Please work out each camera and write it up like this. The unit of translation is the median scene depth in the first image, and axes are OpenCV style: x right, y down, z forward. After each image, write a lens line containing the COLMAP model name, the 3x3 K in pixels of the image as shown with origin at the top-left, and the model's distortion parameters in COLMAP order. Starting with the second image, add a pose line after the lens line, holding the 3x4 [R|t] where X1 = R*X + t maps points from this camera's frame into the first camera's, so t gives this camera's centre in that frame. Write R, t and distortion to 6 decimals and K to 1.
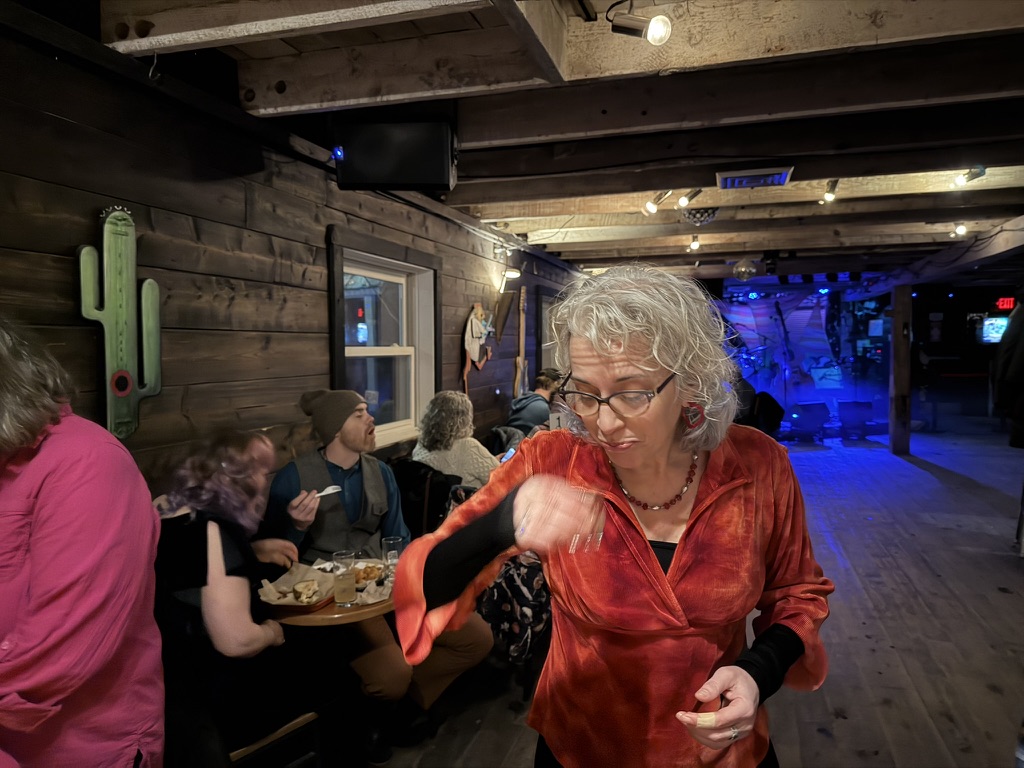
lens RADIAL K [[720.3, 0, 511.7], [0, 720.3, 385.4], [0, 0, 1]] dist [-0.011447, -0.002726]
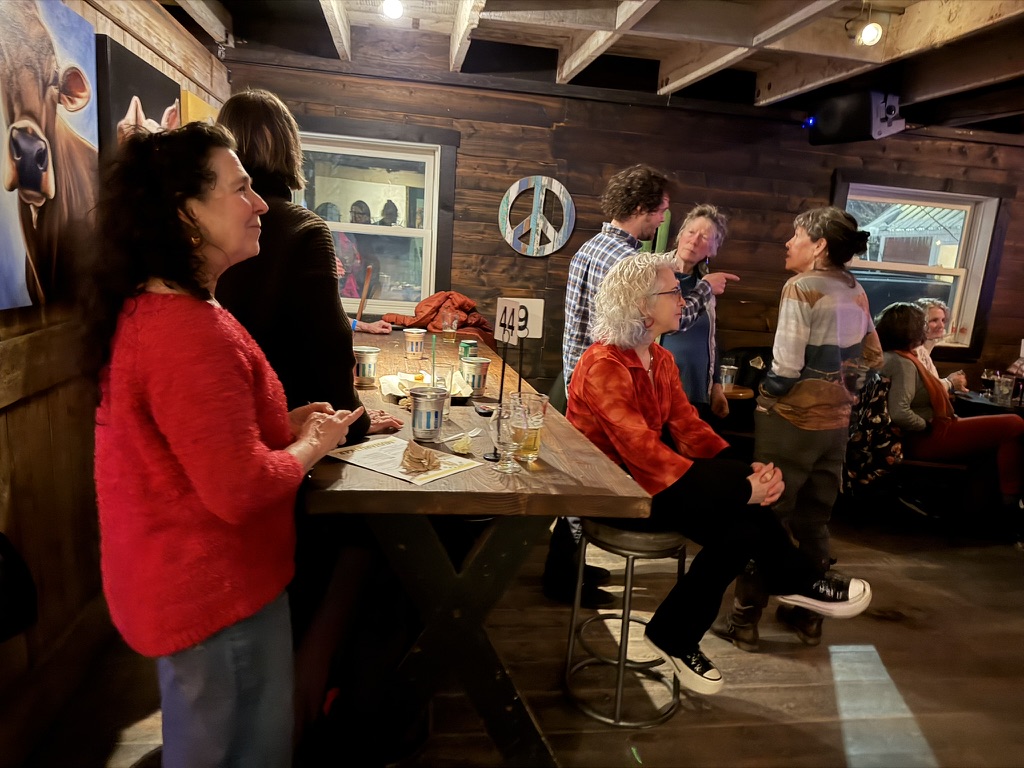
lens RADIAL K [[720.3, 0, 511.2], [0, 720.3, 386.0], [0, 0, 1]] dist [-0.011447, -0.002726]
pose [[0.436821, 0.210795, -0.874501, 0.889706], [-0.123548, 0.977002, 0.173790, 0.028718], [0.891024, 0.032128, 0.452819, -0.198441]]
